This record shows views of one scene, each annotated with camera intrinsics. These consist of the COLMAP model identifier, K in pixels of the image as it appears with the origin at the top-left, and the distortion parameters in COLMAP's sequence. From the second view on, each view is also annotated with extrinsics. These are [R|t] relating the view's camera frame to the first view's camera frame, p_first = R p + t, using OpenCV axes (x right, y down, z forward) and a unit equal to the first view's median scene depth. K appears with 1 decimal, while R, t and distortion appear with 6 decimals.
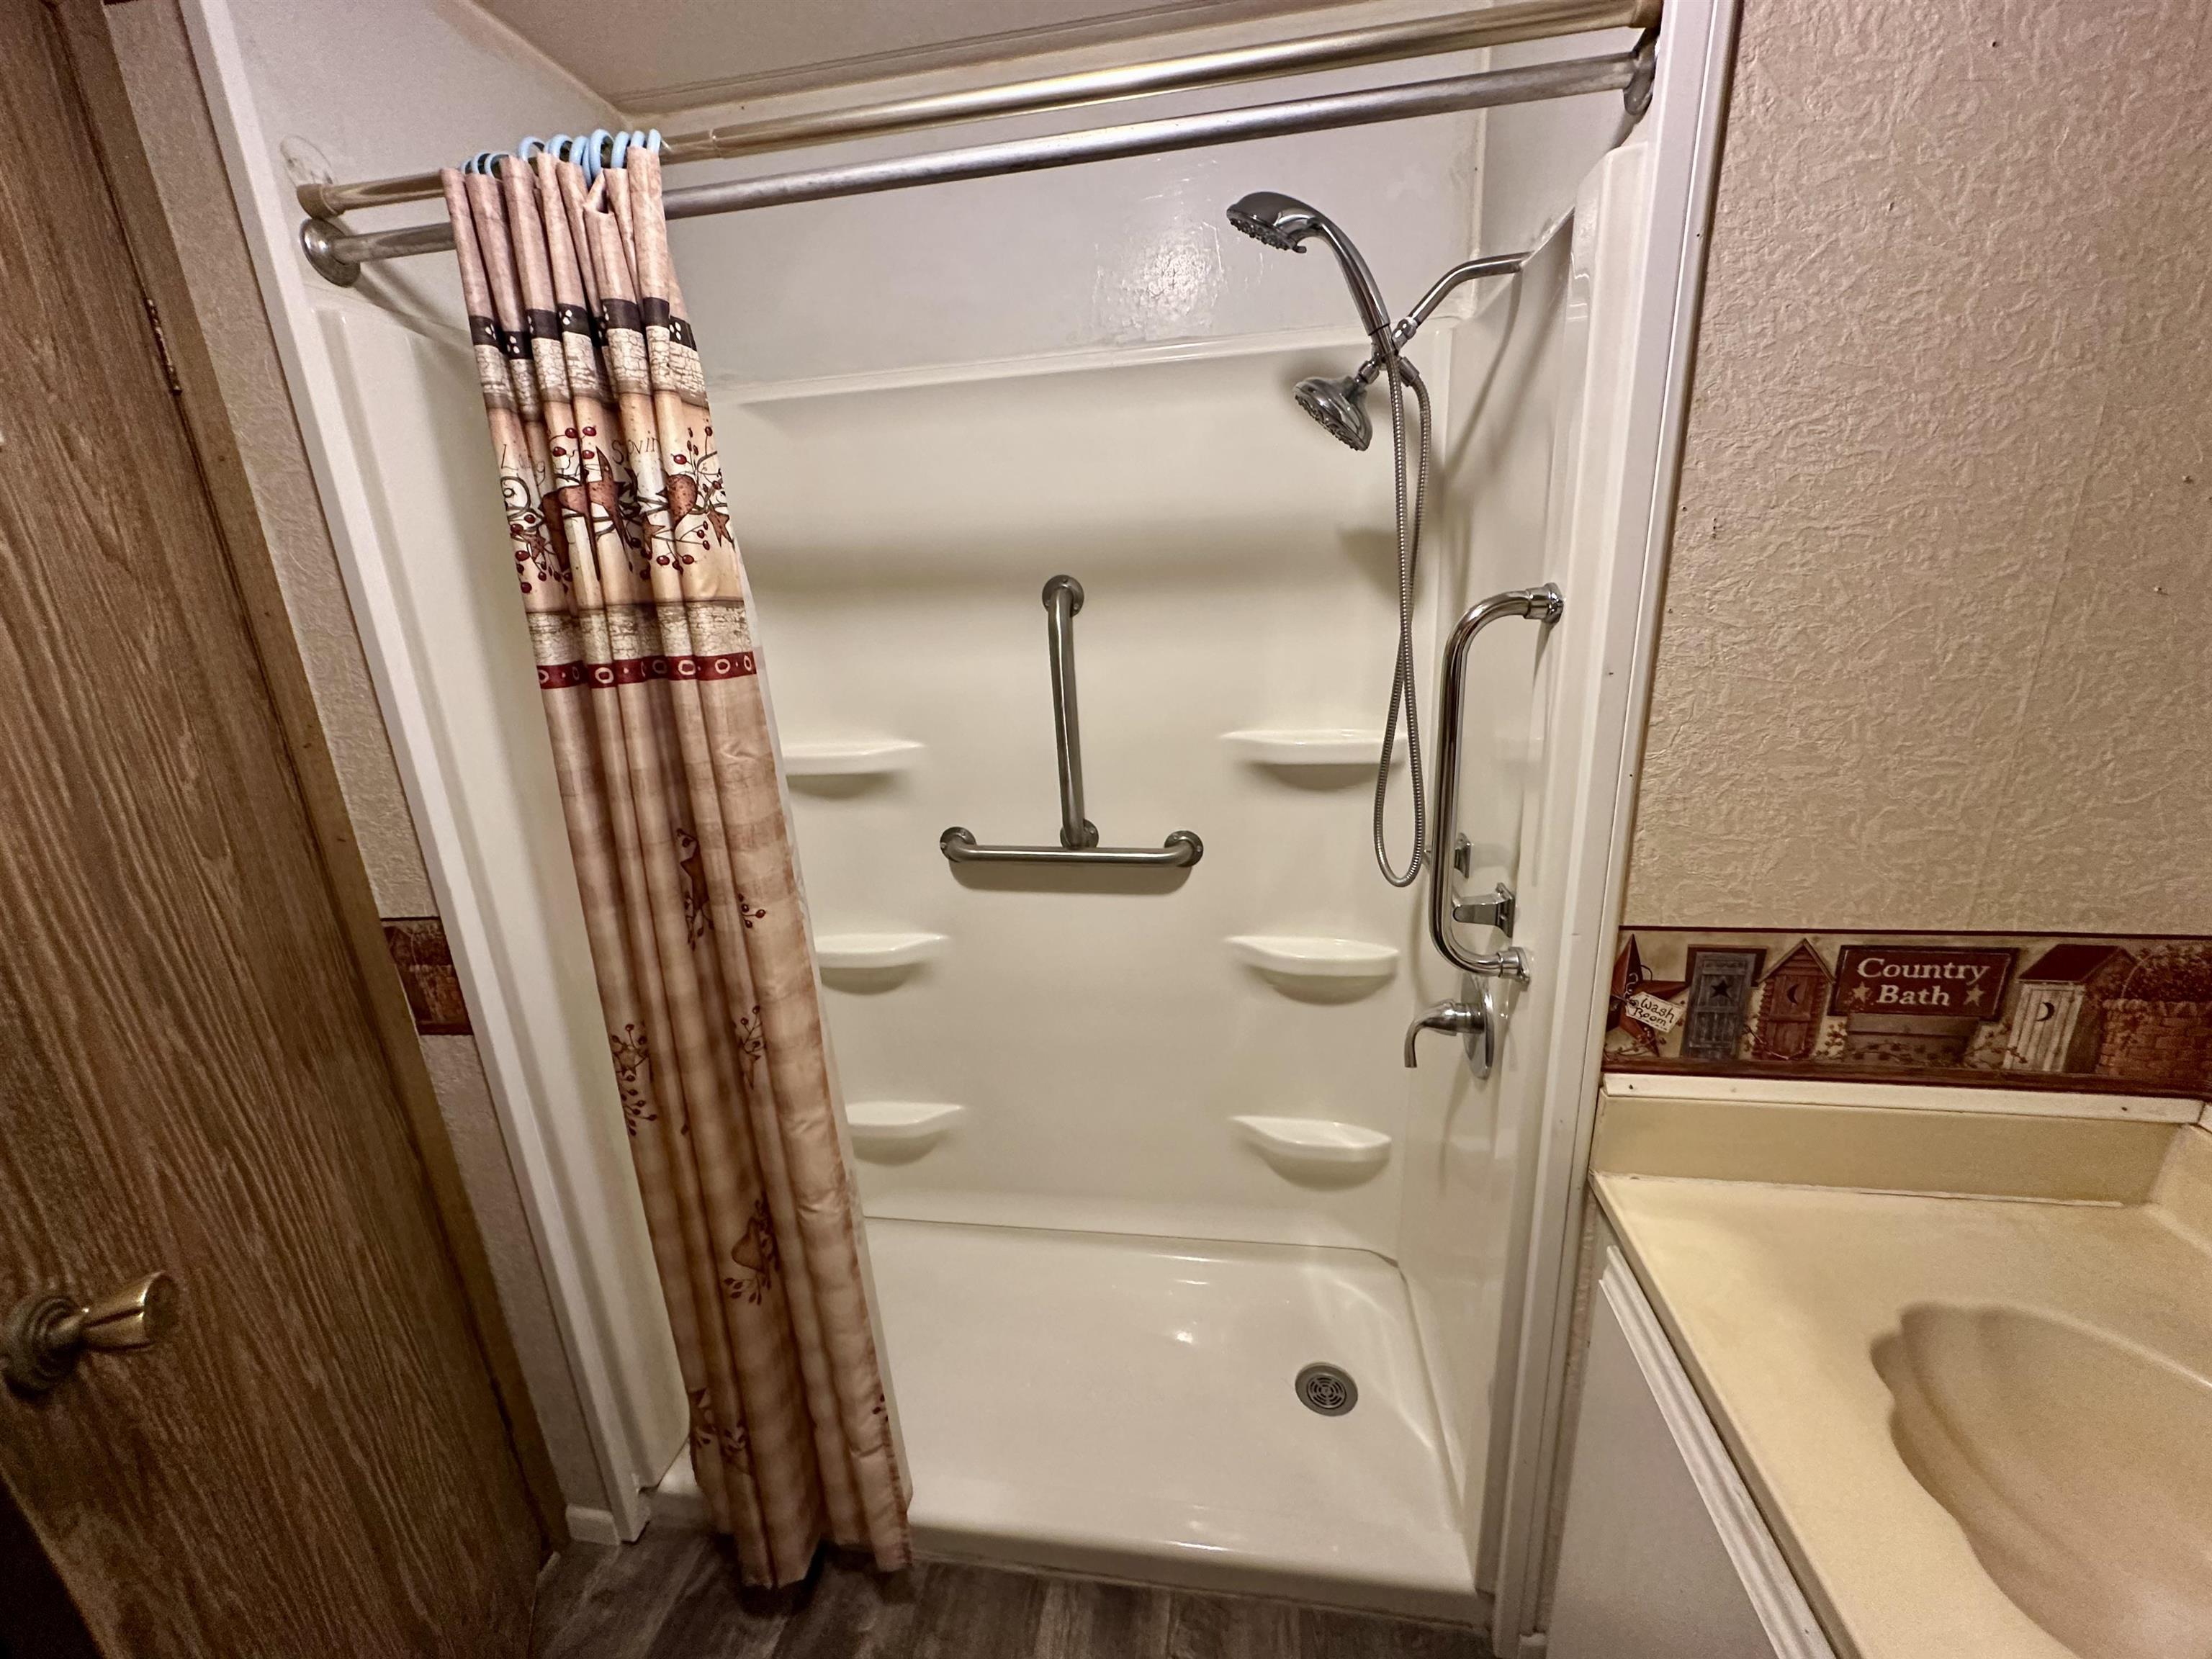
lens RADIAL K [[883.6, 0, 1107.8], [0, 883.6, 840.4], [0, 0, 1]] dist [-0.001682, 0.000409]
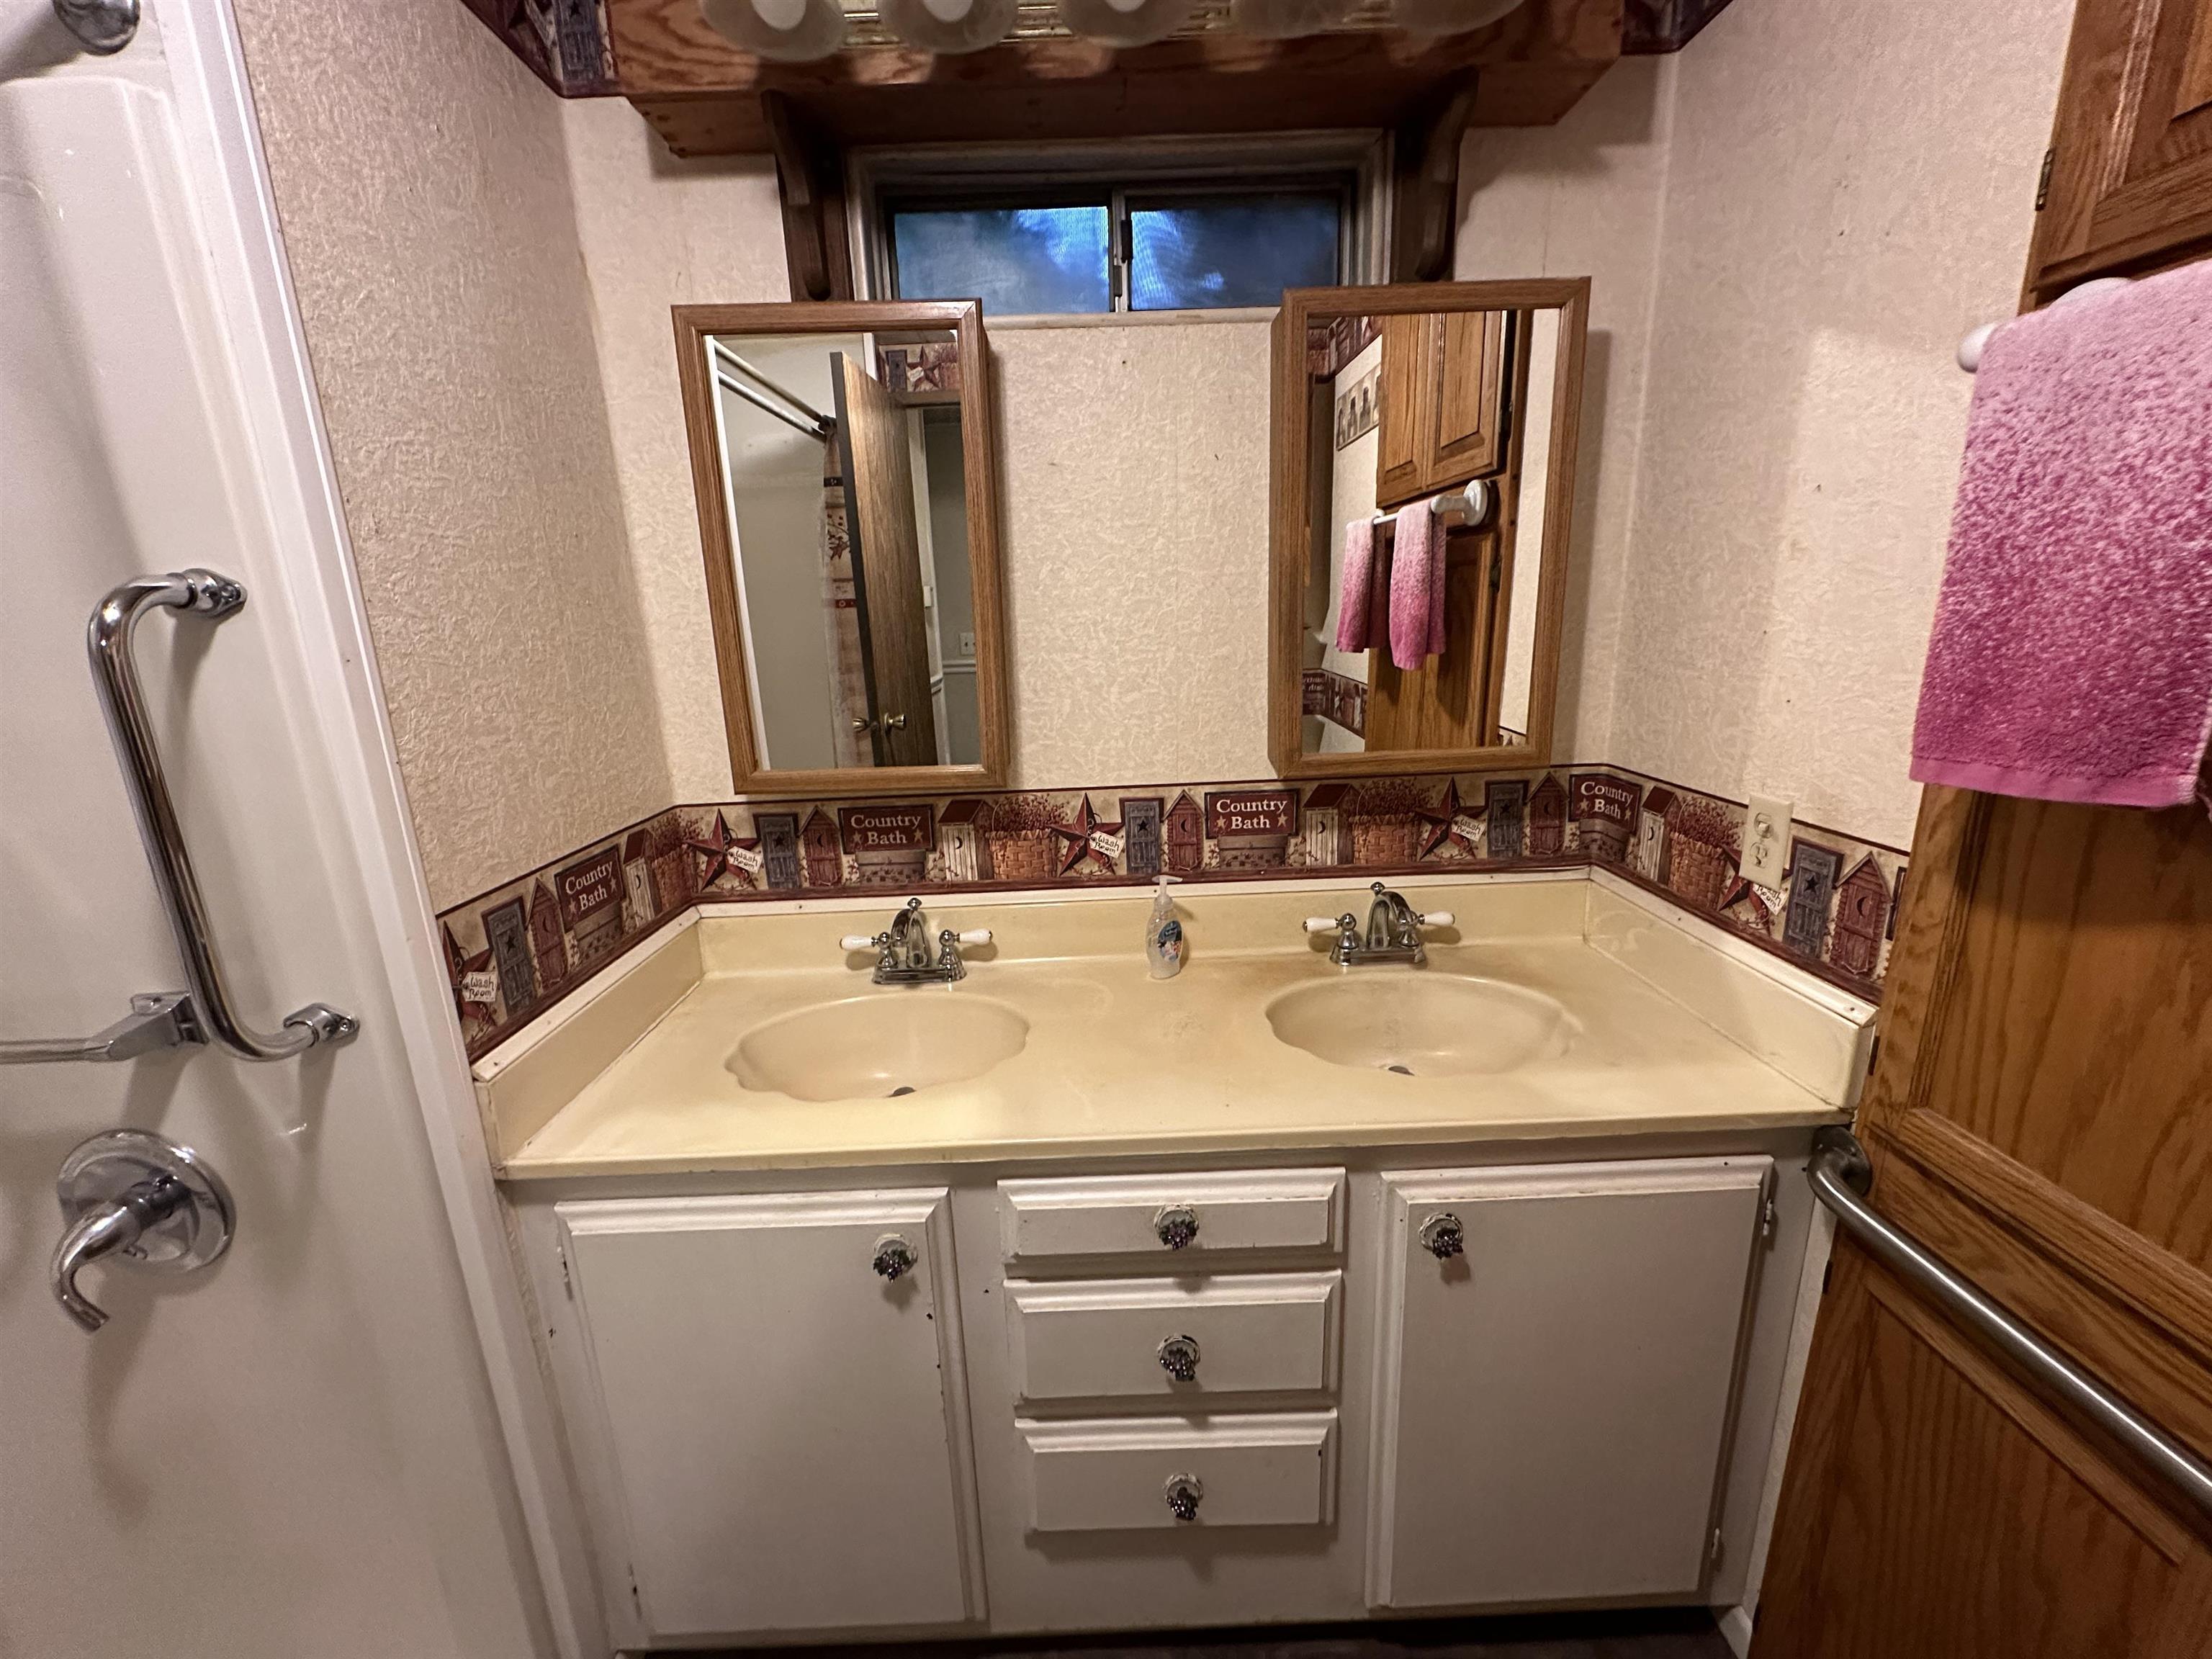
lens RADIAL K [[883.6, 0, 1108.2], [0, 883.6, 826.0], [0, 0, 1]] dist [-0.001682, 0.000409]
pose [[-0.175291, -0.179111, 0.968087, -0.505211], [0.325349, 0.917529, 0.228668, 0.024141], [-0.929204, 0.355050, -0.102561, 0.369677]]
